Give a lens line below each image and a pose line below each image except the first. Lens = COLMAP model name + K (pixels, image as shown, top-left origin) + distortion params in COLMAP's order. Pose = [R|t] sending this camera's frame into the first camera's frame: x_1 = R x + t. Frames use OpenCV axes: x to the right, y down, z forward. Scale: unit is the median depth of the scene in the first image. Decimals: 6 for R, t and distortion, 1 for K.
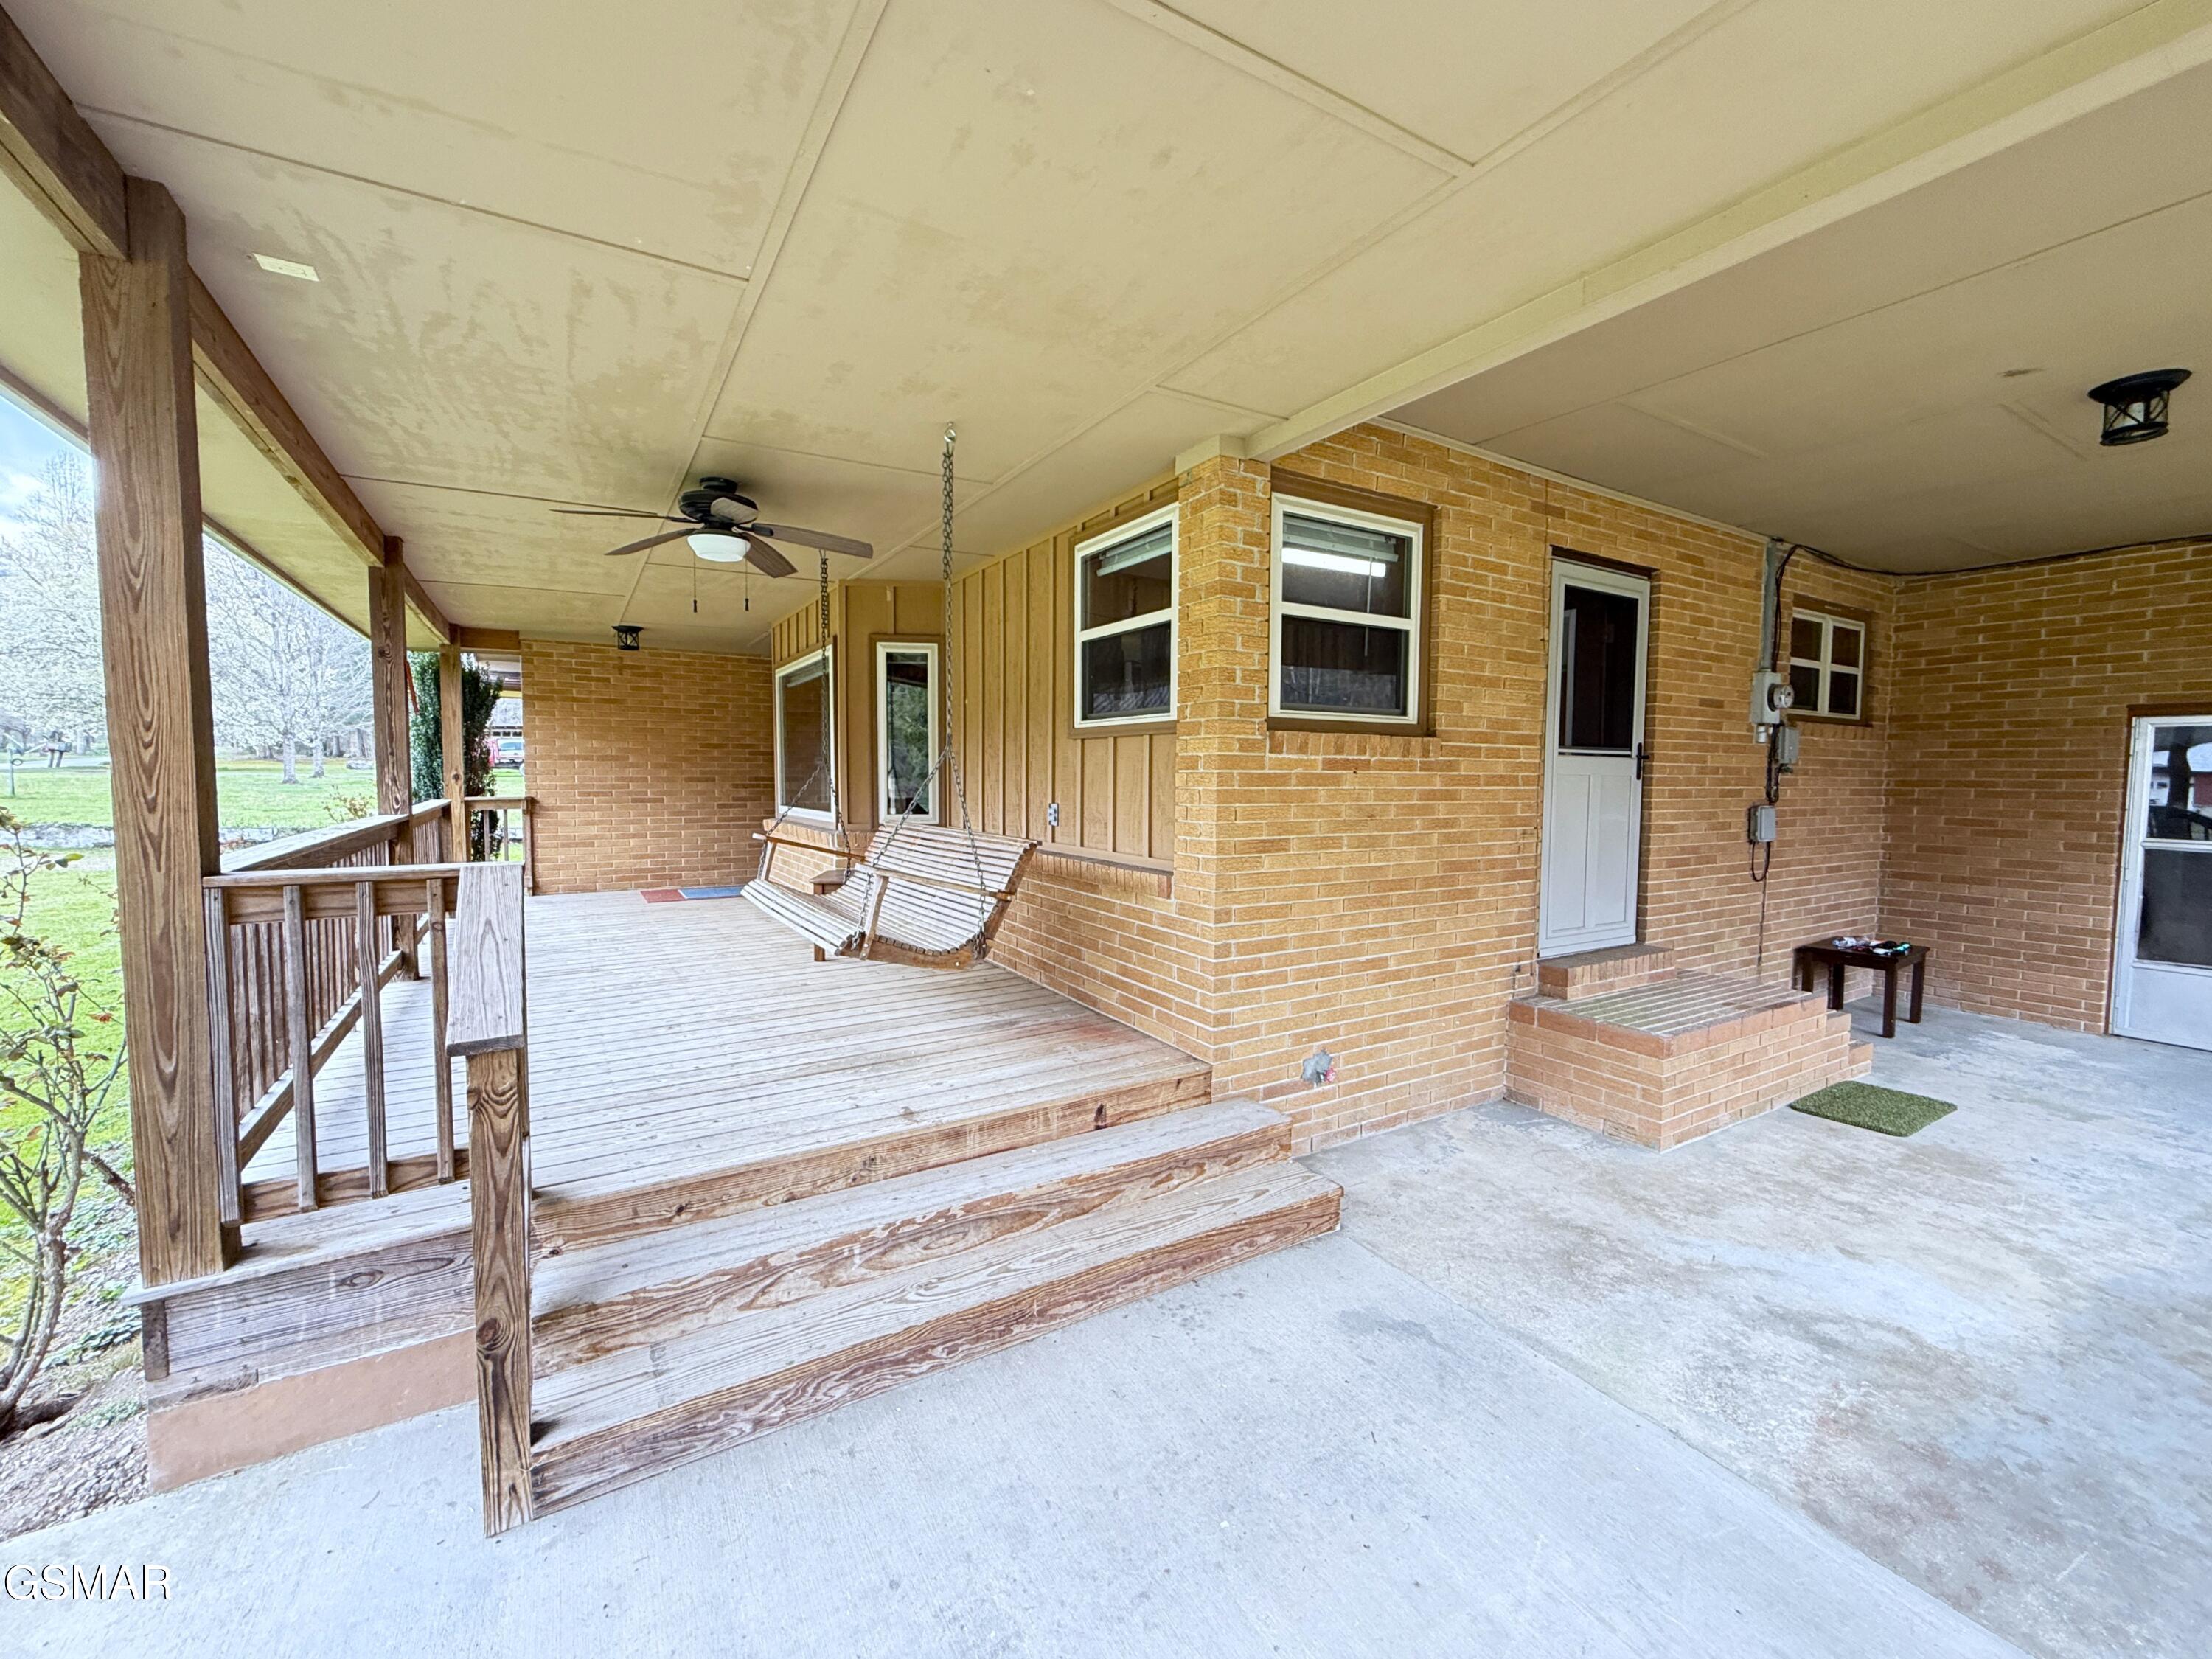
lens RADIAL K [[897.6, 0, 1105.4], [0, 897.6, 827.0], [0, 0, 1]] dist [0.001044, -0.000181]
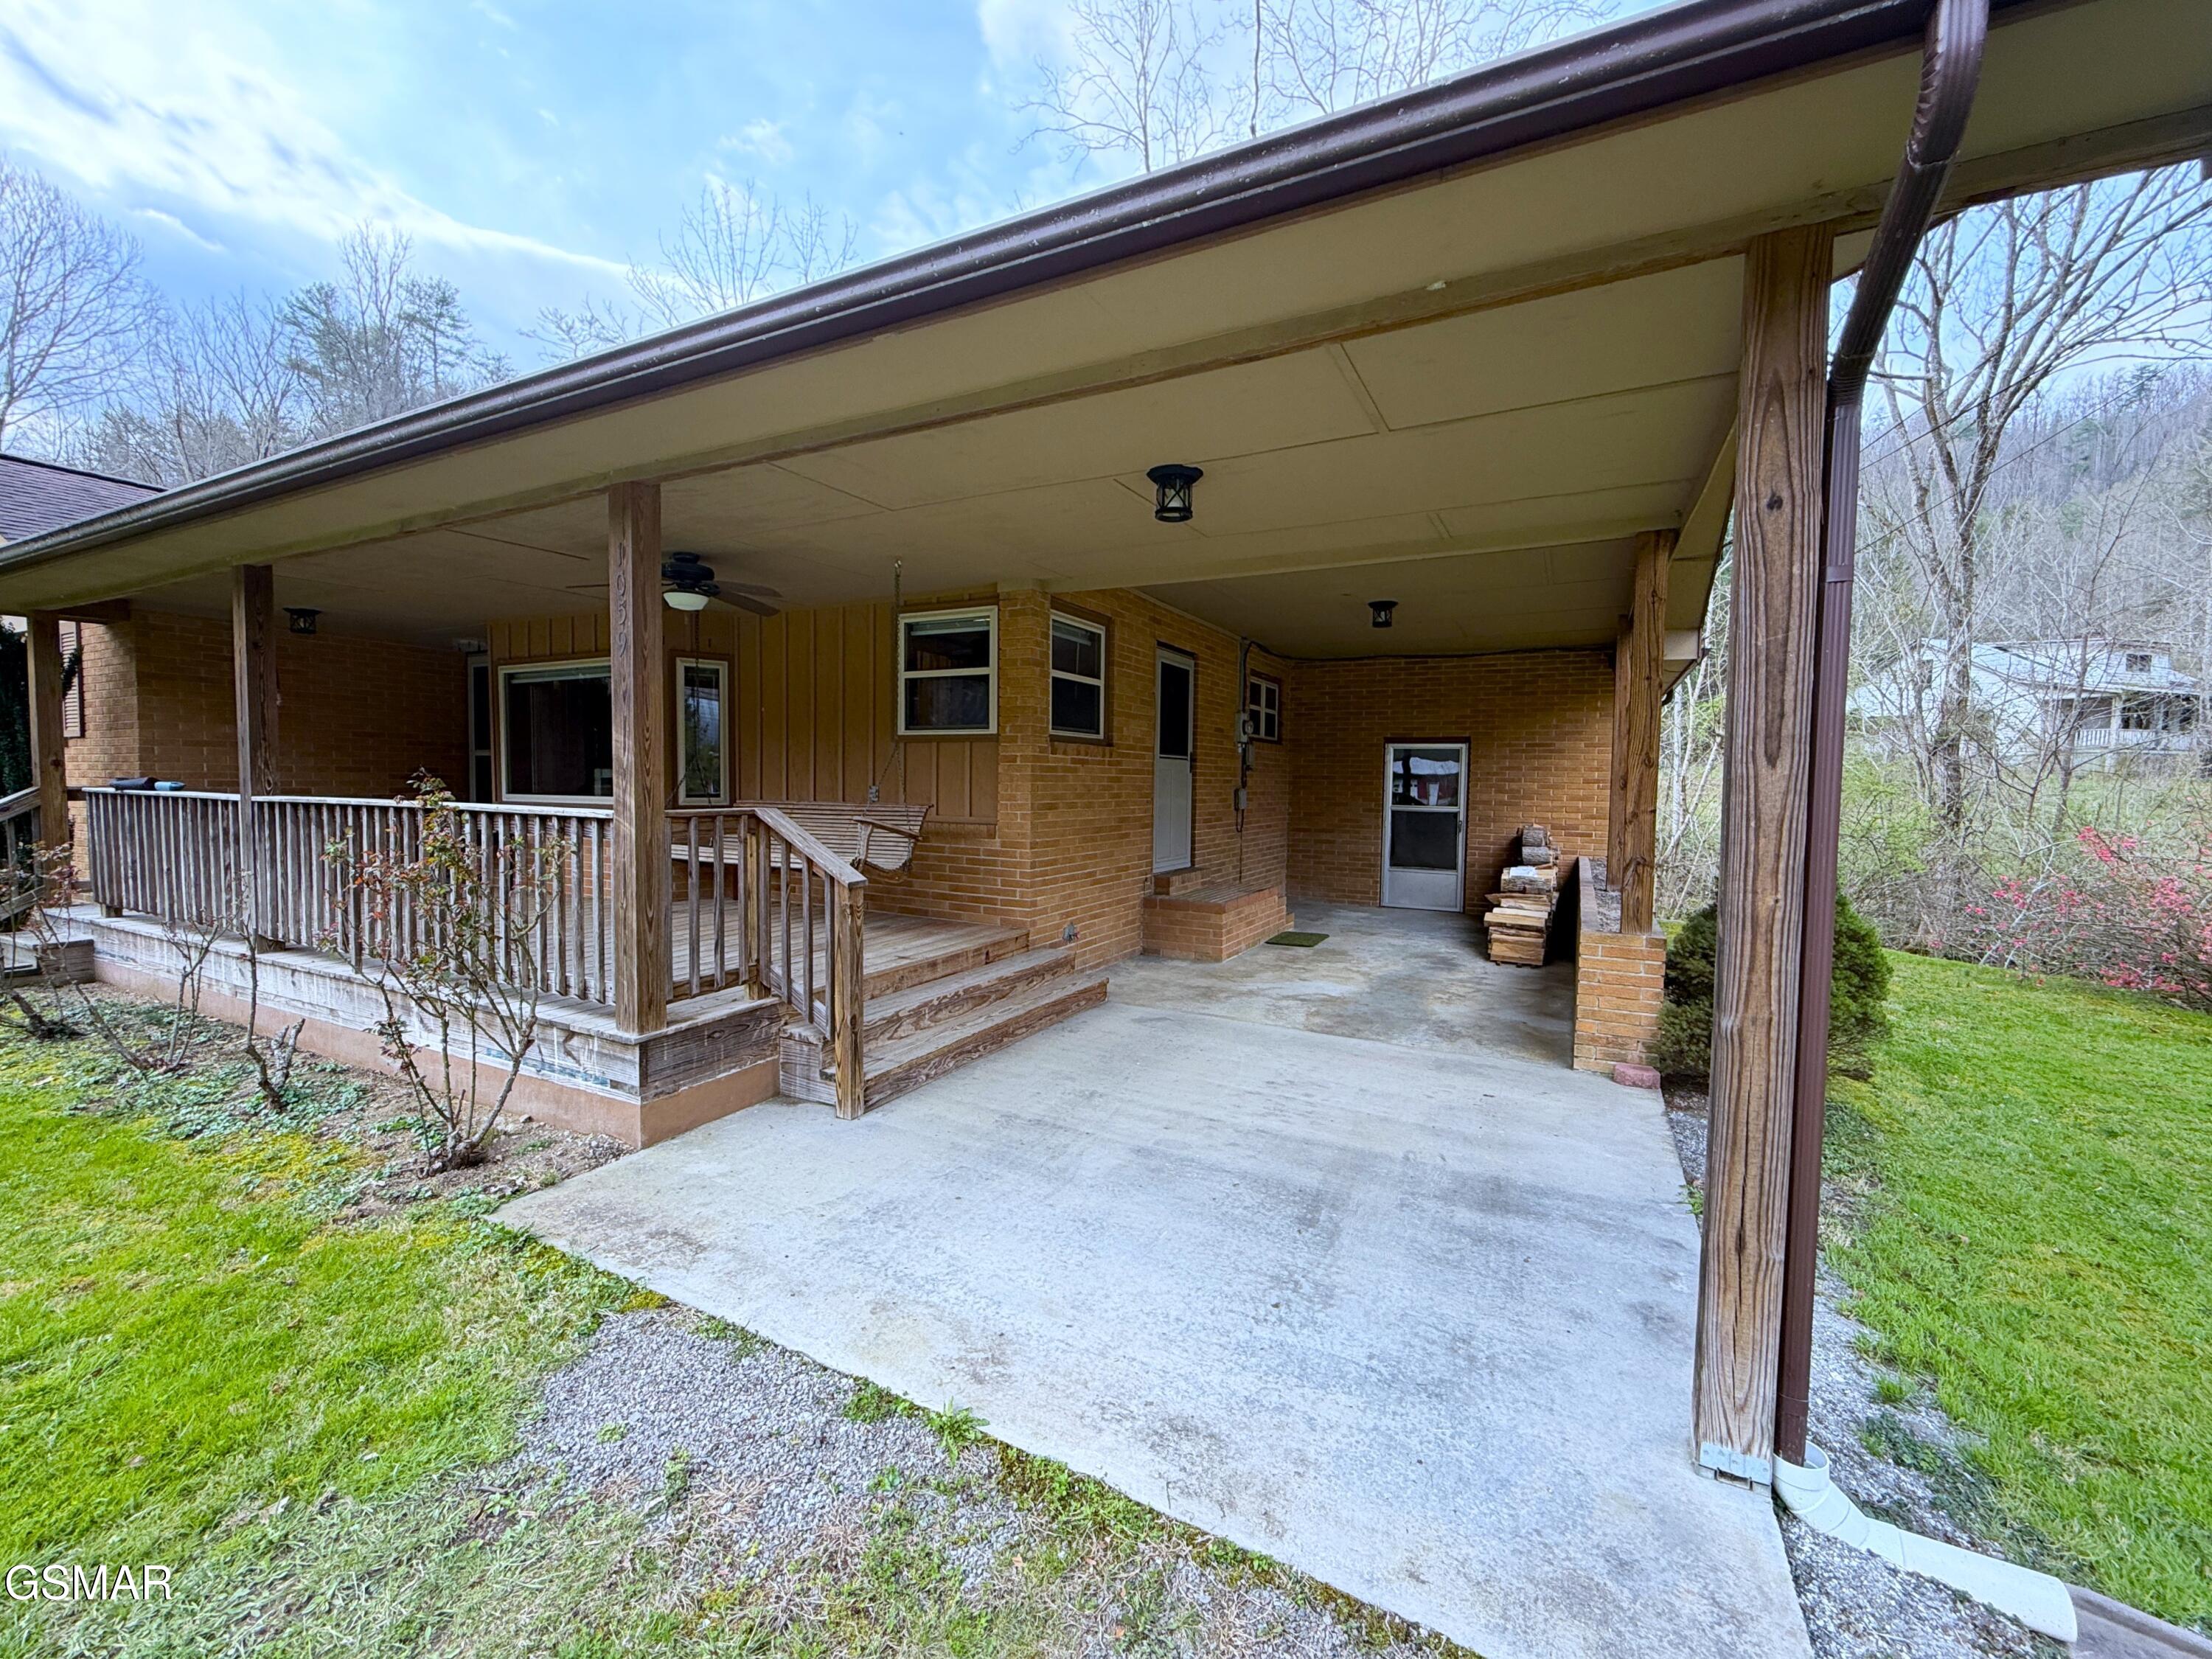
lens RADIAL K [[897.6, 0, 1105.2], [0, 897.6, 824.7], [0, 0, 1]] dist [0.001044, -0.000181]
pose [[0.855028, -0.022363, 0.518100, -0.571471], [0.023629, 0.999712, 0.004157, 0.045916], [-0.518044, 0.008688, 0.855310, -0.510676]]
